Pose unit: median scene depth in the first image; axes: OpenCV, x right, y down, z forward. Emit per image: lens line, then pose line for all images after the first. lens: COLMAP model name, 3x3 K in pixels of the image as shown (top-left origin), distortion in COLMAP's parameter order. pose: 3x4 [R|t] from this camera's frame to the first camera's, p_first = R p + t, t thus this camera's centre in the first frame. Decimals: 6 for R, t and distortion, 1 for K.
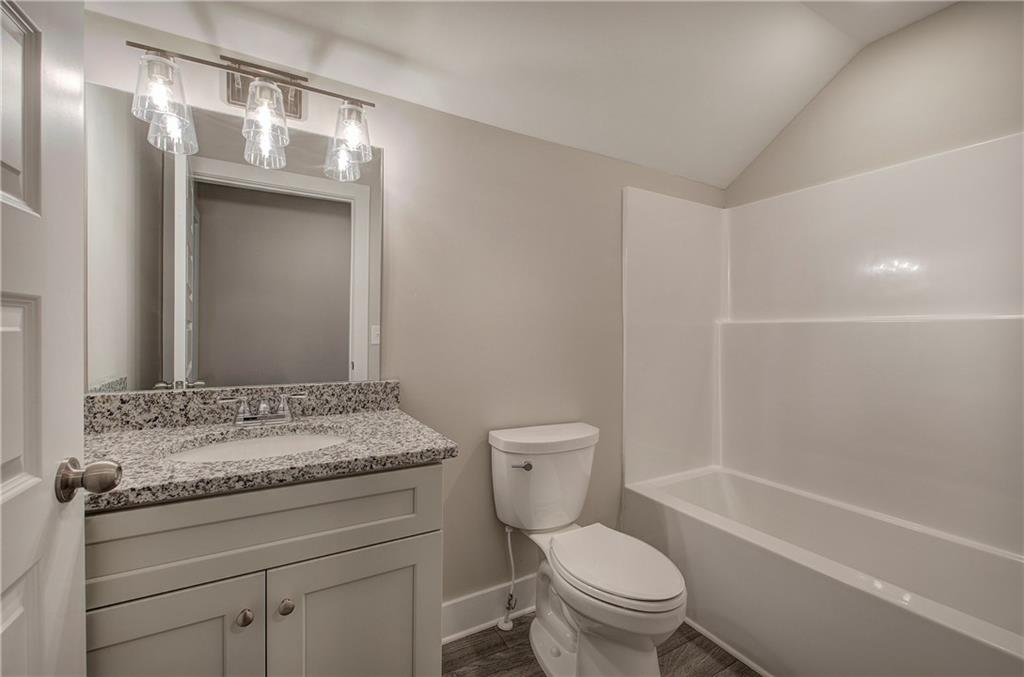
lens RADIAL K [[430.4, 0, 514.5], [0, 430.4, 340.0], [0, 0, 1]] dist [-0.007546, 0.001523]
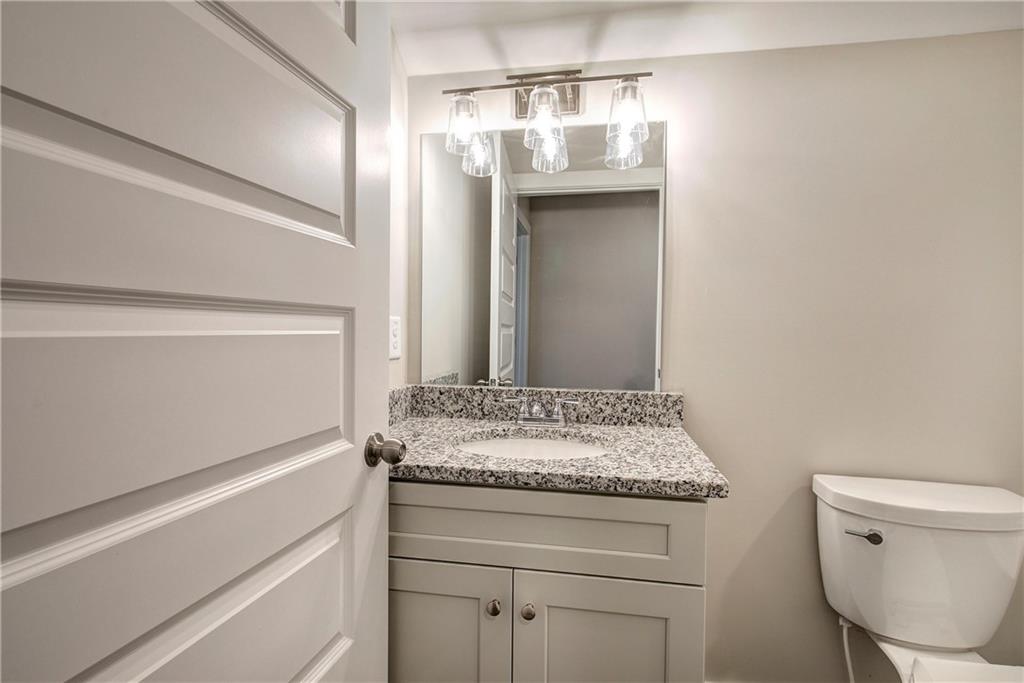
lens RADIAL K [[493.7, 0, 514.6], [0, 493.7, 343.0], [0, 0, 1]] dist [-0.000037, -0.002544]
pose [[0.764676, 0.011656, -0.644310, 0.105876], [-0.014324, 0.999897, 0.001089, -0.000310], [0.644256, 0.008397, 0.764764, 0.061386]]
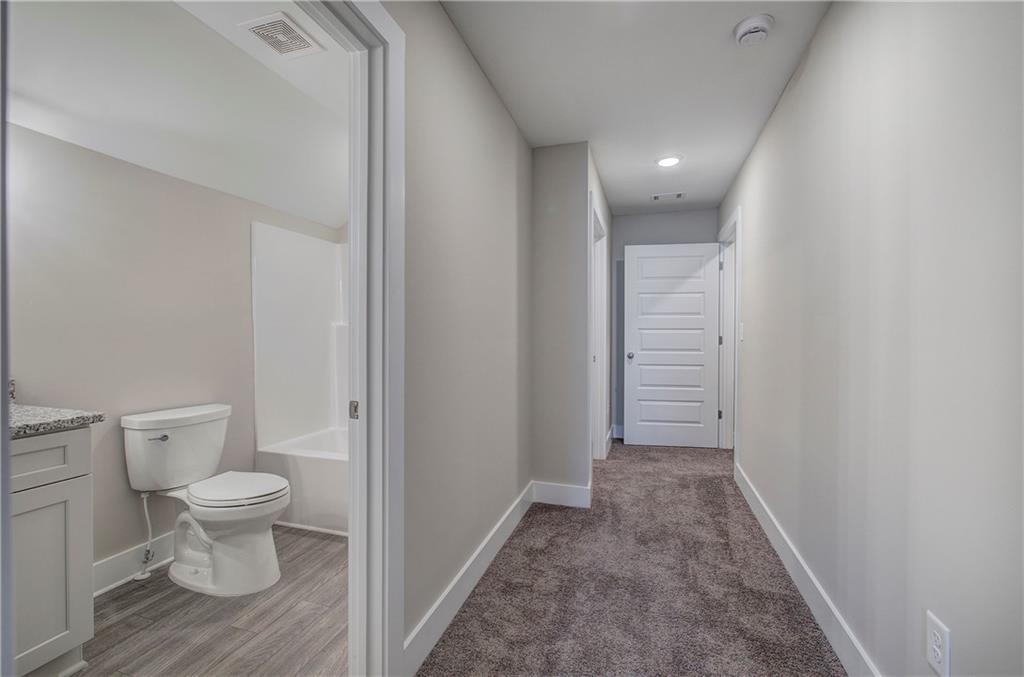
lens RADIAL K [[430.4, 0, 513.9], [0, 430.4, 340.6], [0, 0, 1]] dist [-0.007546, 0.001523]
pose [[0.739786, -0.015638, 0.672660, -0.059461], [0.009550, 0.999873, 0.012743, -0.001871], [-0.672774, -0.003003, 0.739842, -0.732741]]
